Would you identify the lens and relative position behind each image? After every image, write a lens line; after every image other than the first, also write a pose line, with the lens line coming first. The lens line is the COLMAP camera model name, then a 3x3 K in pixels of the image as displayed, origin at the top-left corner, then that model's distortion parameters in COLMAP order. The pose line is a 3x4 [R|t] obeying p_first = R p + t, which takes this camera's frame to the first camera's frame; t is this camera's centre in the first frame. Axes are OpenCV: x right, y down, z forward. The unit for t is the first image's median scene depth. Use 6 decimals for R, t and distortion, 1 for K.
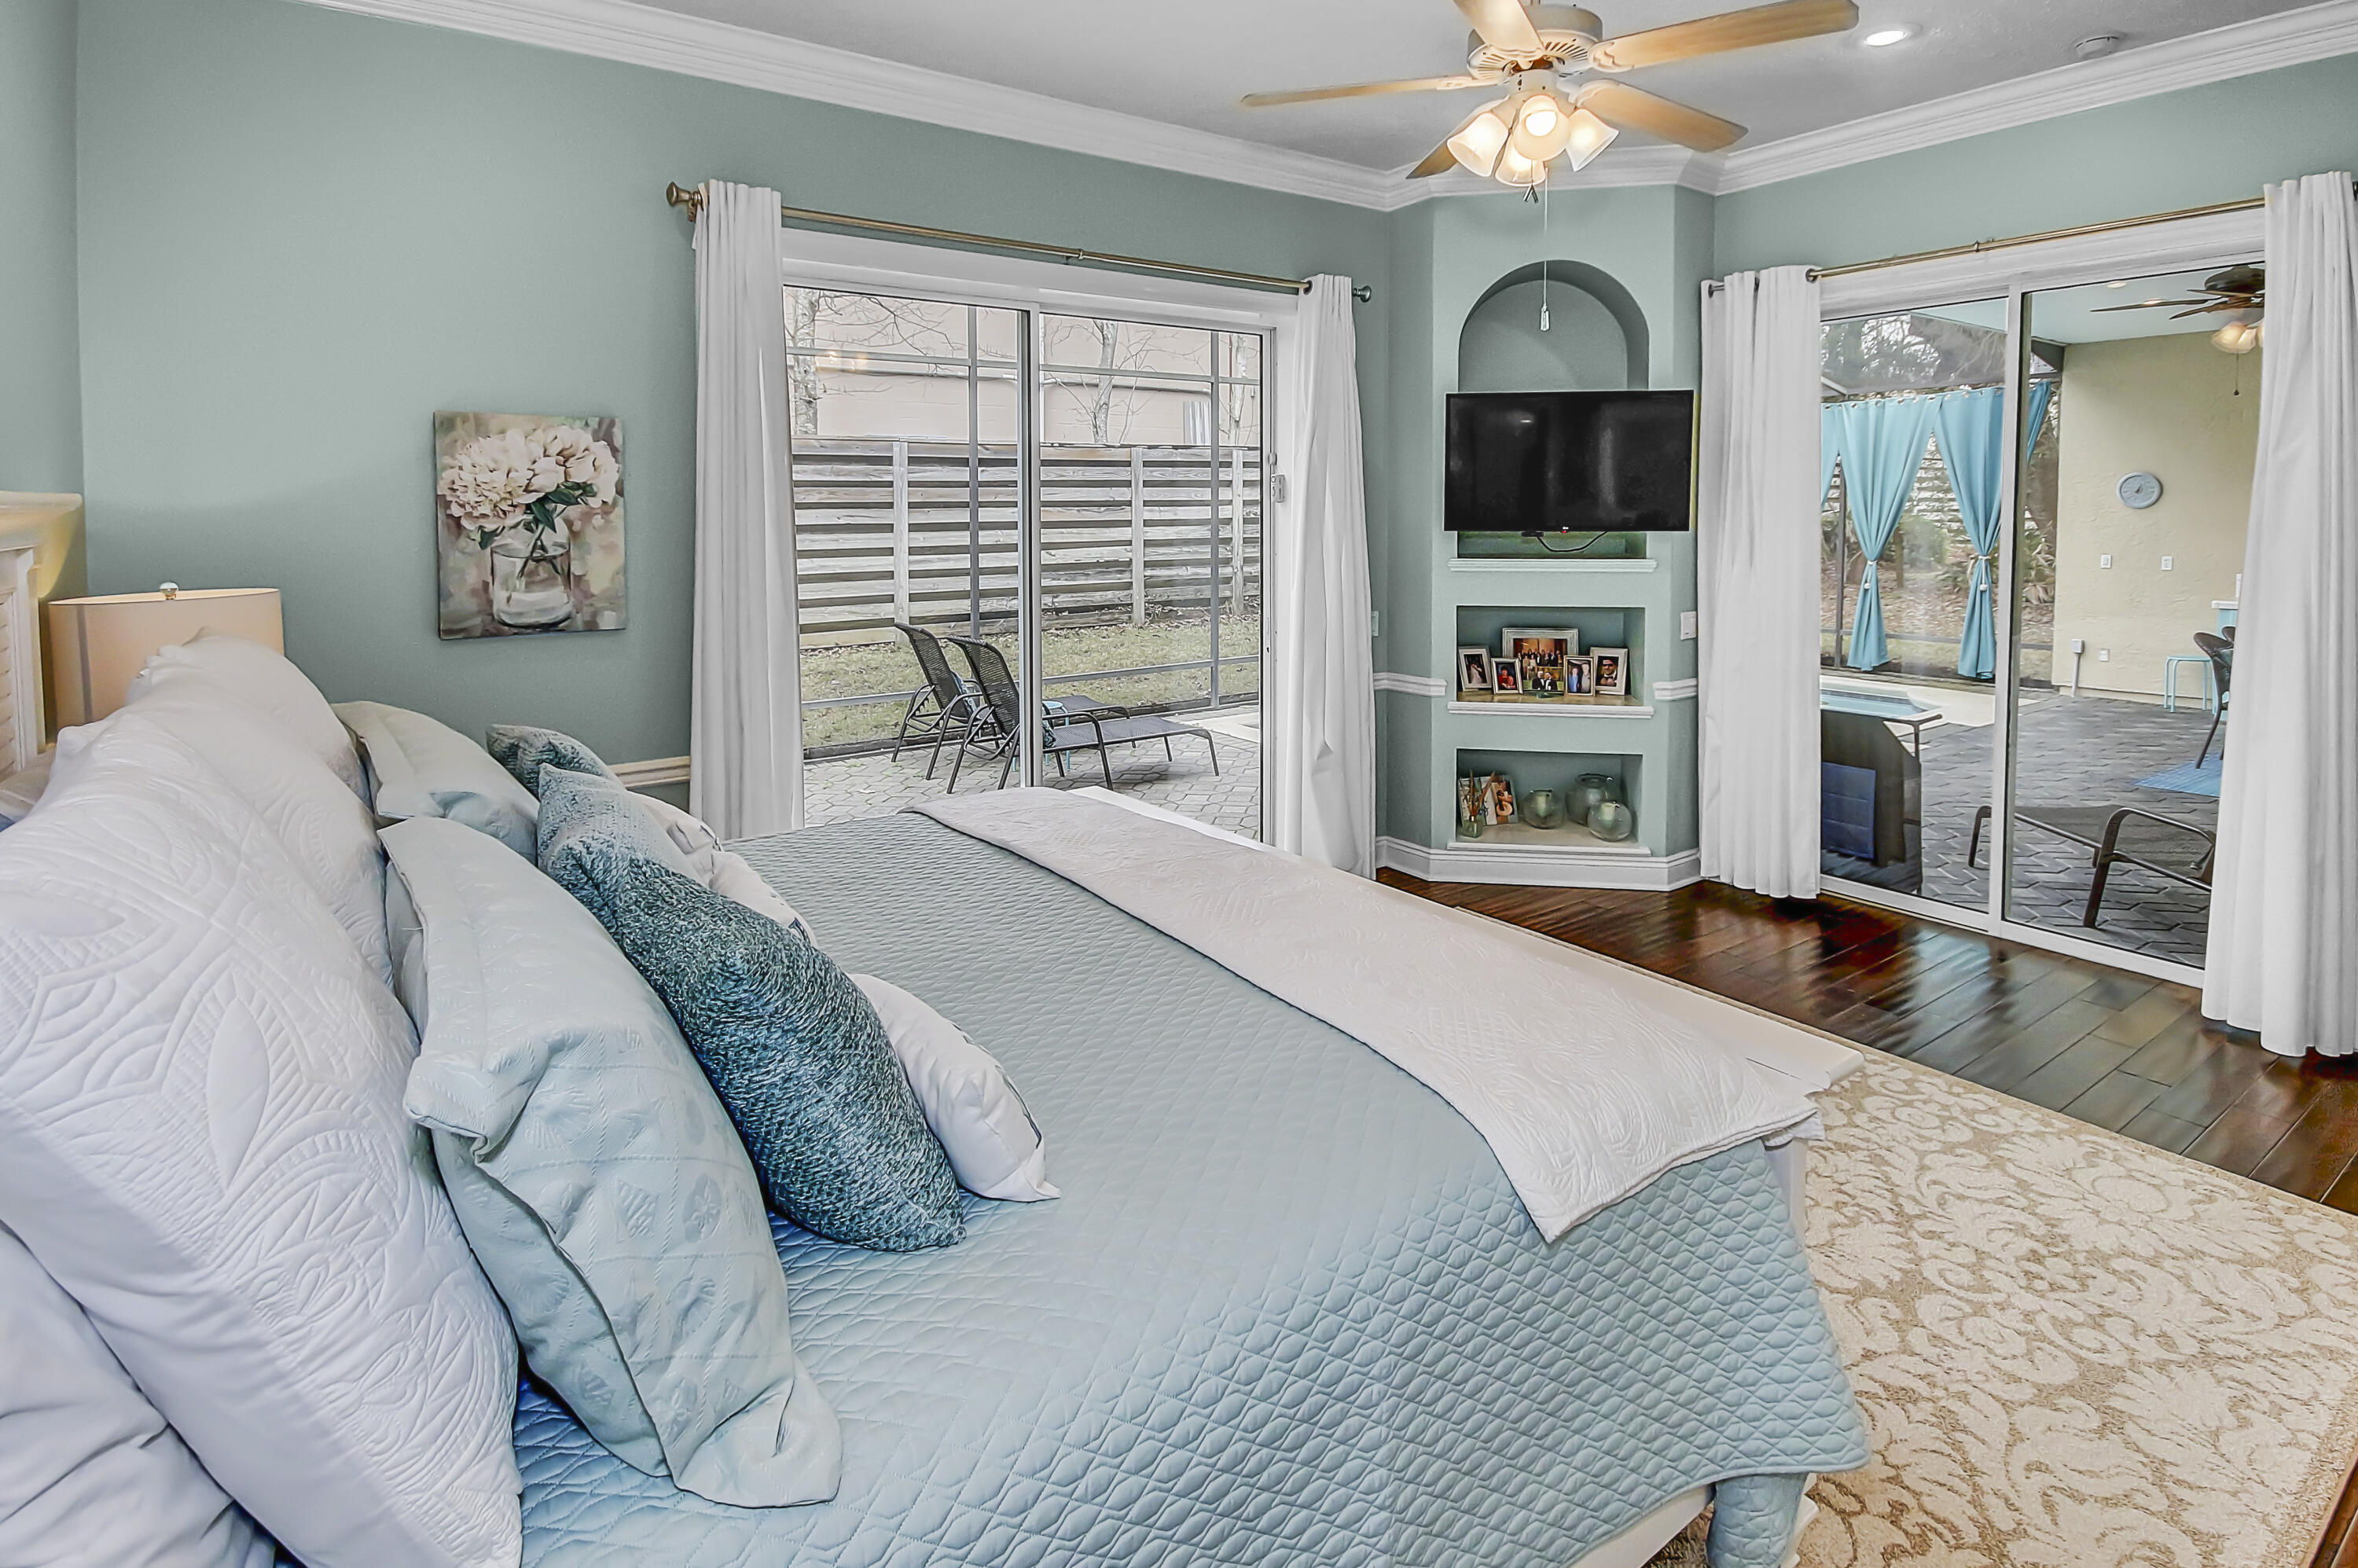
lens RADIAL K [[1171.0, 0, 1185.2], [0, 1171.0, 553.4], [0, 0, 1]] dist [-0.004315, -0.001598]
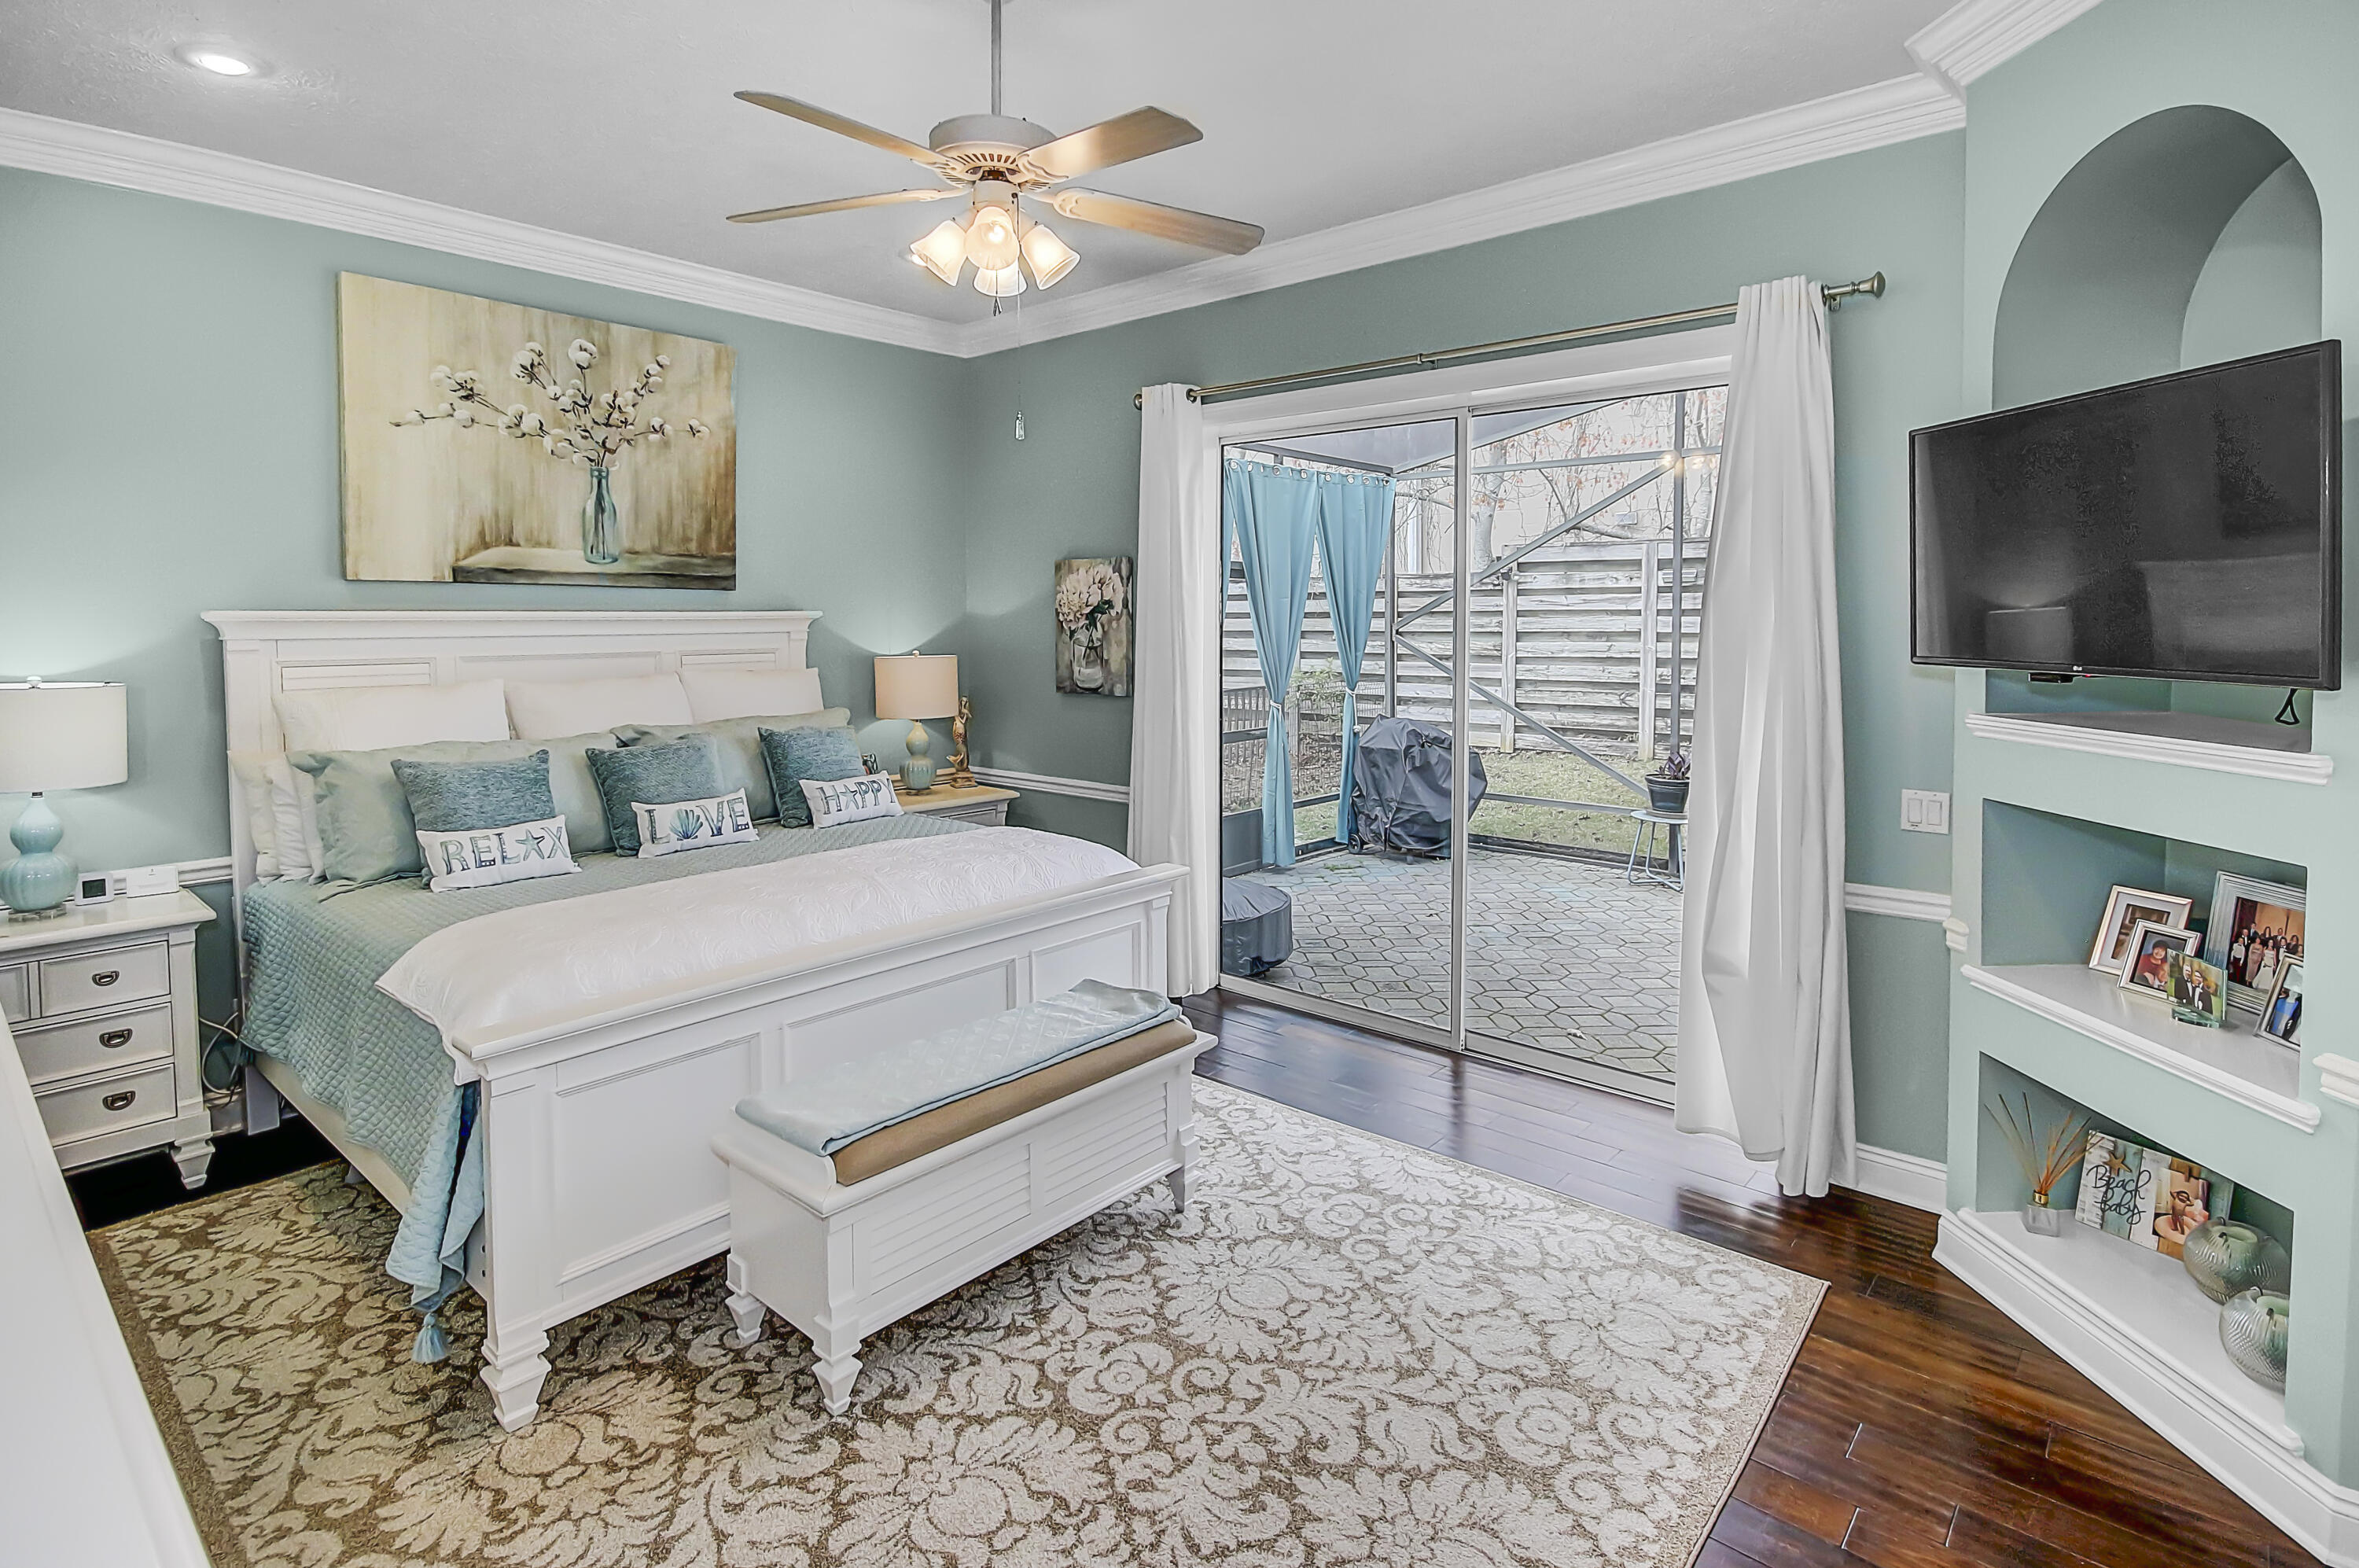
lens RADIAL K [[1162.3, 0, 1181.3], [0, 1162.3, 645.3], [0, 0, 1]] dist [-0.011645, 0.000300]
pose [[0.234507, 0.032353, -0.971576, 1.018729], [-0.037704, 0.998997, 0.024166, -0.041631], [0.971383, 0.030966, 0.235492, 0.736862]]
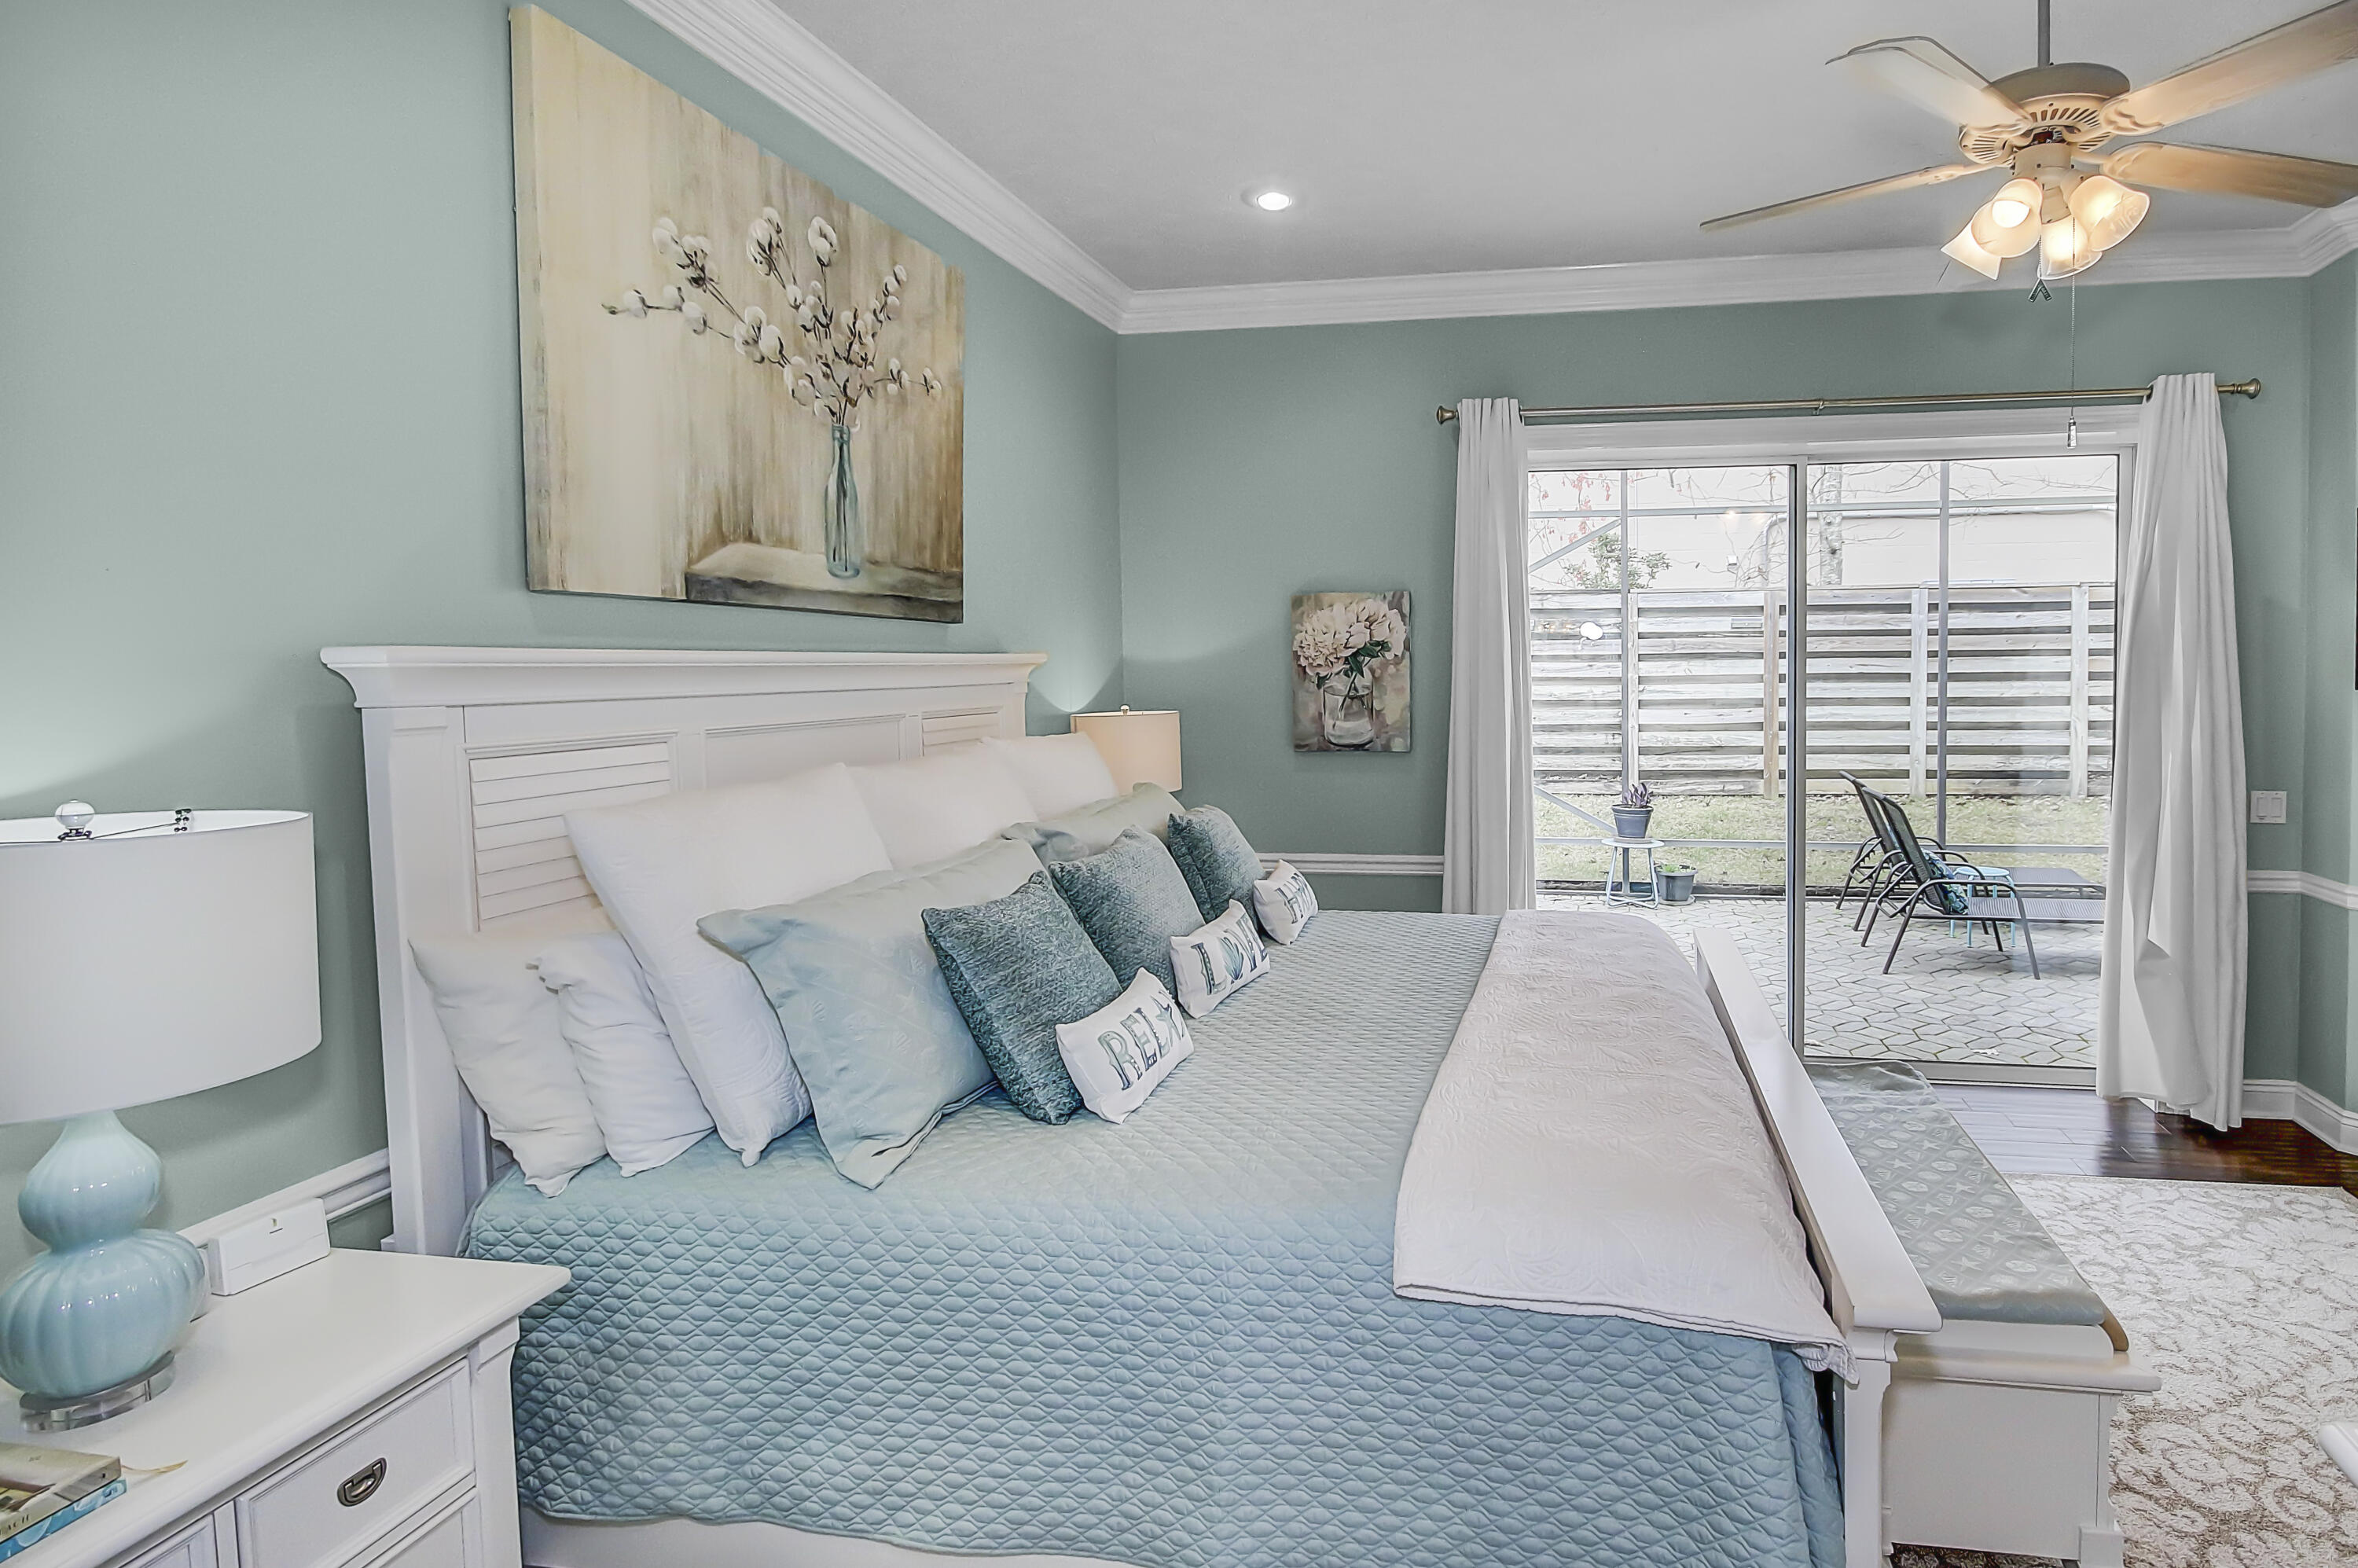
lens RADIAL K [[1172.8, 0, 1415.5], [0, 1172.8, 695.5], [0, 0, 1]] dist [-0.009791, -0.000841]
pose [[0.717484, 0.021745, -0.696235, 0.450337], [-0.024968, 0.999673, 0.005493, -0.006462], [0.696127, 0.013442, 0.717793, 0.065756]]
